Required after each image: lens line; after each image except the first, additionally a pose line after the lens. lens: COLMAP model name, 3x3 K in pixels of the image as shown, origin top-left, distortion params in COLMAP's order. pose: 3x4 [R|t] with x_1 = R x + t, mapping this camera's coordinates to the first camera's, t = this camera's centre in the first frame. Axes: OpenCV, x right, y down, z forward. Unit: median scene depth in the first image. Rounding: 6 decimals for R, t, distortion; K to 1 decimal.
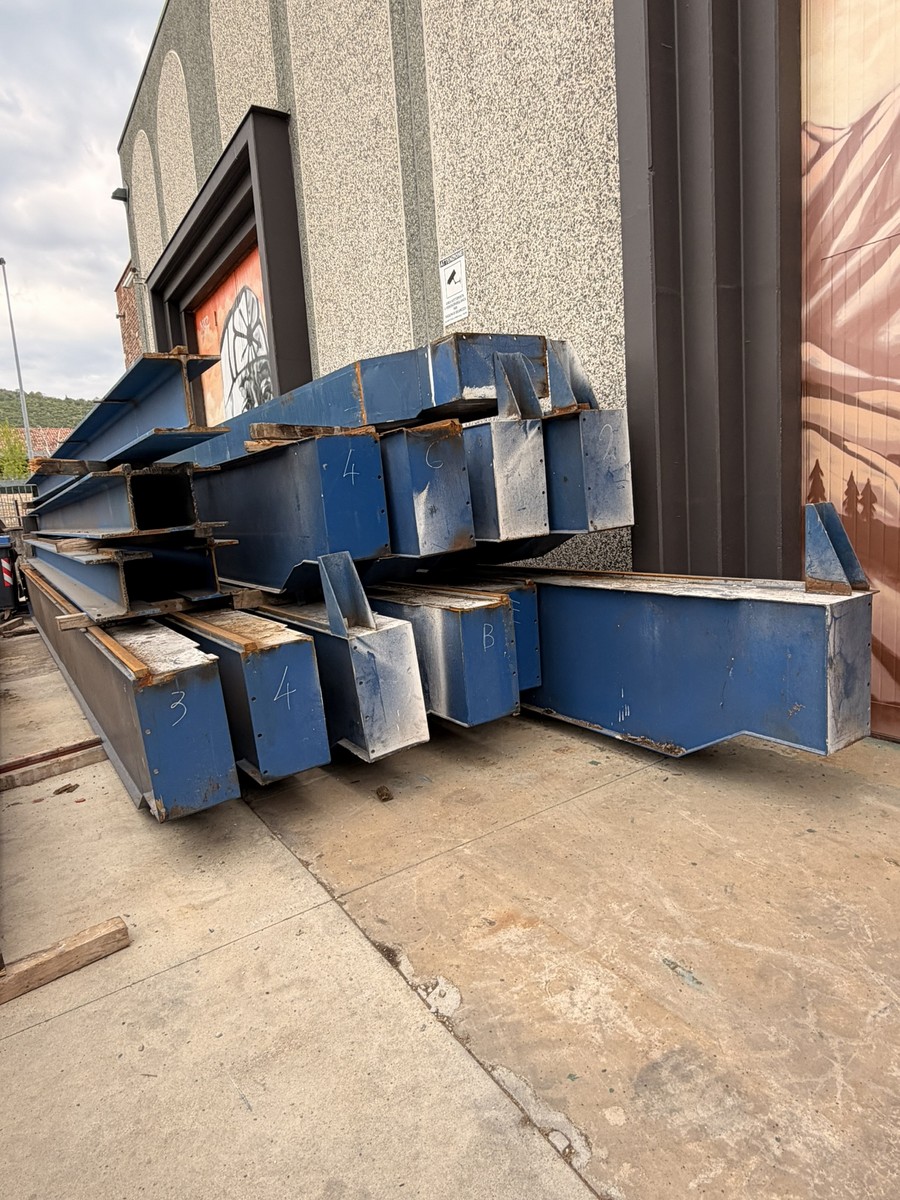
lens RADIAL K [[690.7, 0, 456.6], [0, 690.7, 603.0], [0, 0, 1]] dist [-0.000524, -0.000182]
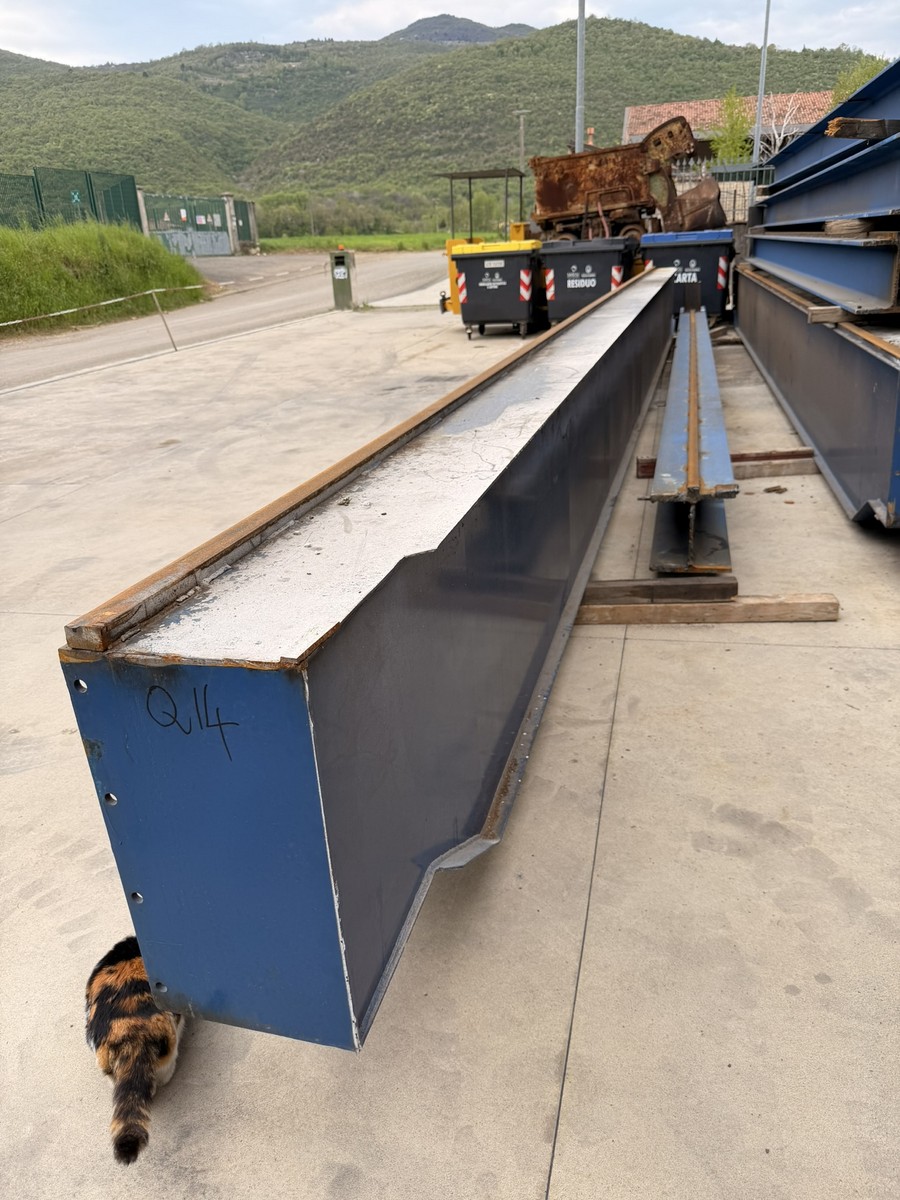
lens RADIAL K [[853.8, 0, 445.7], [0, 853.8, 596.6], [0, 0, 1]] dist [0.036765, -0.053931]
pose [[0.667271, 0.310734, -0.676901, 0.004745], [-0.103764, 0.938737, 0.328643, 0.061518], [0.737552, -0.149056, 0.658634, -0.211335]]
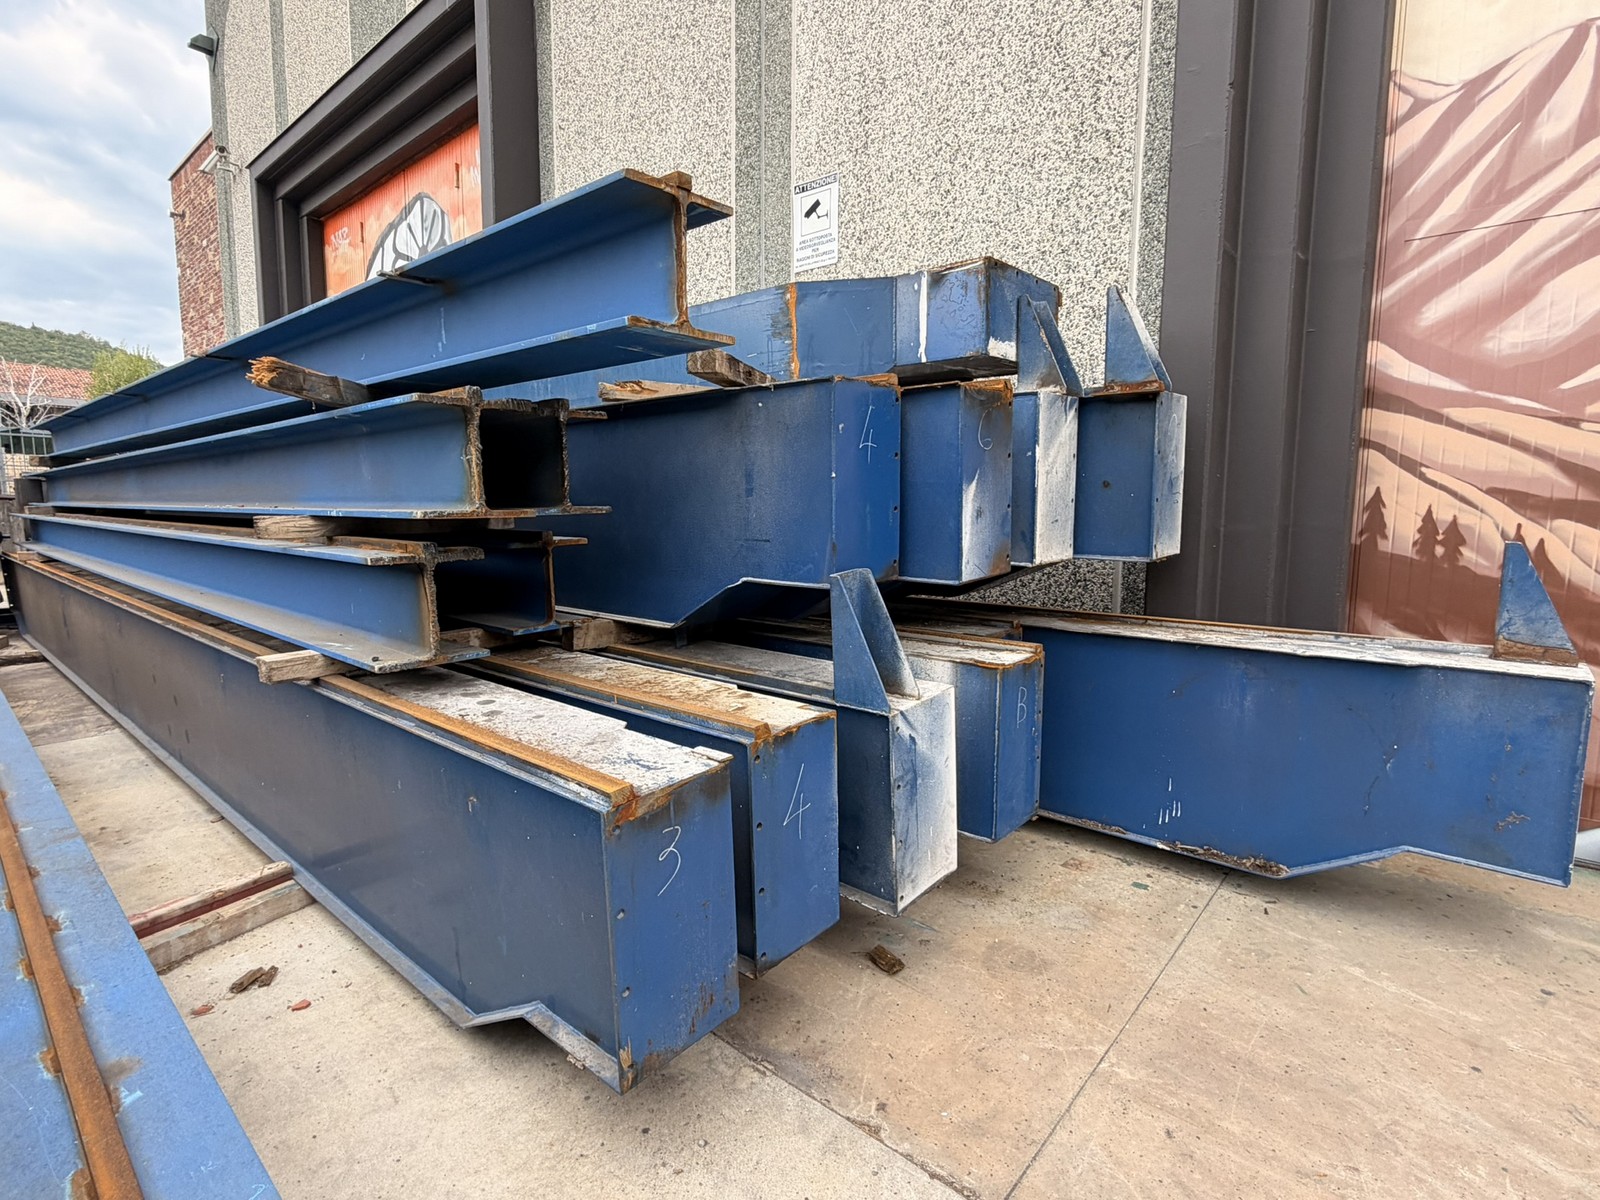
lens RADIAL K [[774.5, 0, 786.2], [0, 774.5, 599.5], [0, 0, 1]] dist [-0.000384, -0.000338]
pose [[0.961211, 0.045577, 0.272024, -0.380468], [-0.034504, 0.998375, -0.045351, -0.012592], [-0.273649, 0.034206, 0.961221, 0.330097]]
